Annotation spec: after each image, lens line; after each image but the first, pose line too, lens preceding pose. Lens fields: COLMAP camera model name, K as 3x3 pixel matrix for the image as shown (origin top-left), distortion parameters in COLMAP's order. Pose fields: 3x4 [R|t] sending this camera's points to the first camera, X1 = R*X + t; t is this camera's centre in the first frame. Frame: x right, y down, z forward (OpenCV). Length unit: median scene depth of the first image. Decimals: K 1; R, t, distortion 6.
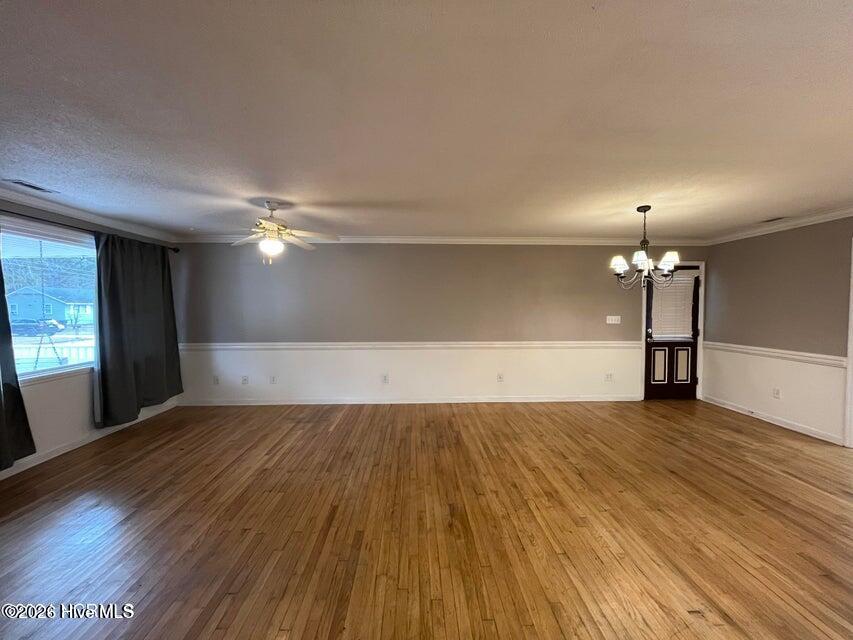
lens RADIAL K [[341.9, 0, 423.6], [0, 341.9, 318.3], [0, 0, 1]] dist [-0.002907, 0.000569]
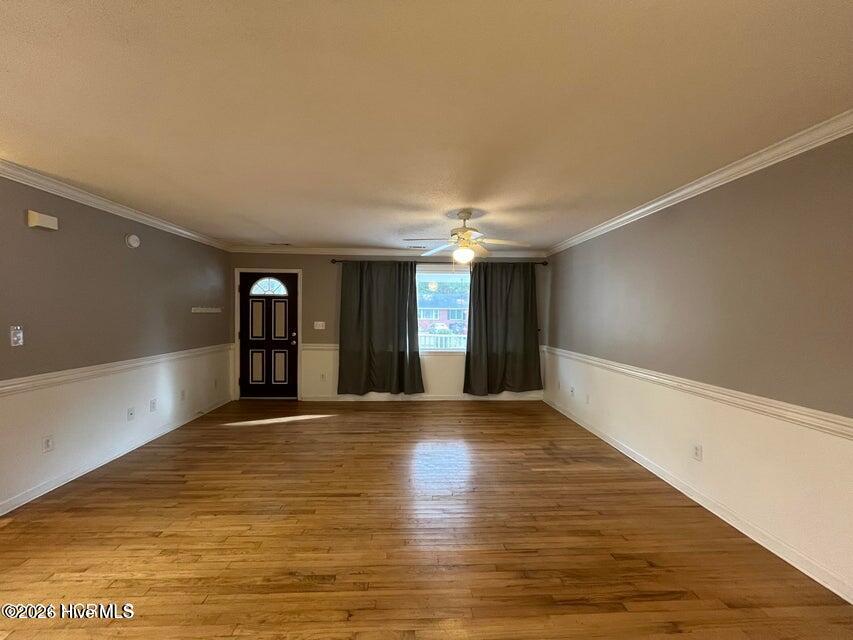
lens RADIAL K [[341.9, 0, 426.7], [0, 341.9, 320.7], [0, 0, 1]] dist [-0.002907, 0.000569]
pose [[0.013936, 0.022373, -0.999653, 0.613074], [-0.040766, 0.998931, 0.021789, -0.026905], [0.999072, 0.040448, 0.014833, 0.881802]]
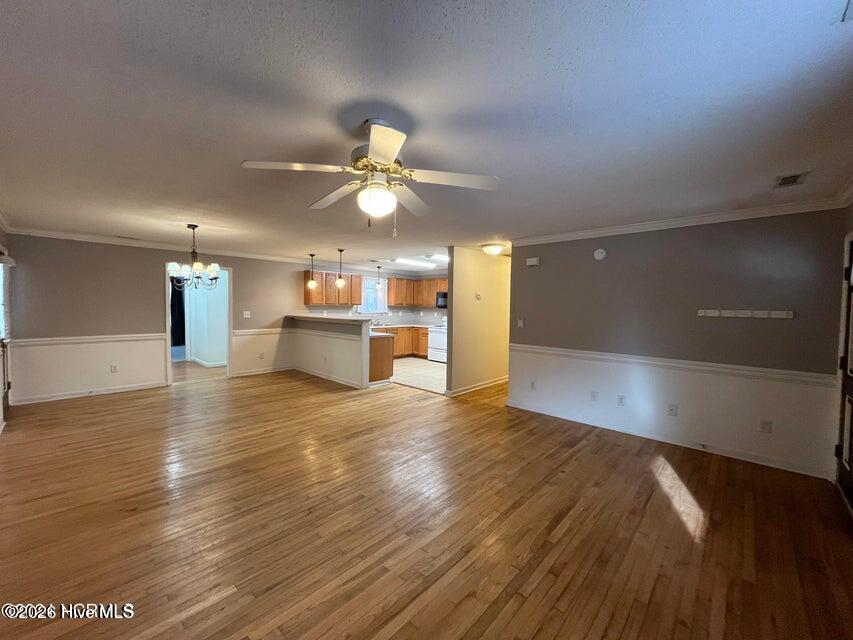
lens RADIAL K [[341.9, 0, 425.0], [0, 341.9, 320.9], [0, 0, 1]] dist [-0.002907, 0.000569]
pose [[-0.712998, -0.043364, 0.699824, -0.901754], [0.006608, 0.997626, 0.068549, -0.056615], [-0.701135, 0.053500, -0.711019, 1.357236]]
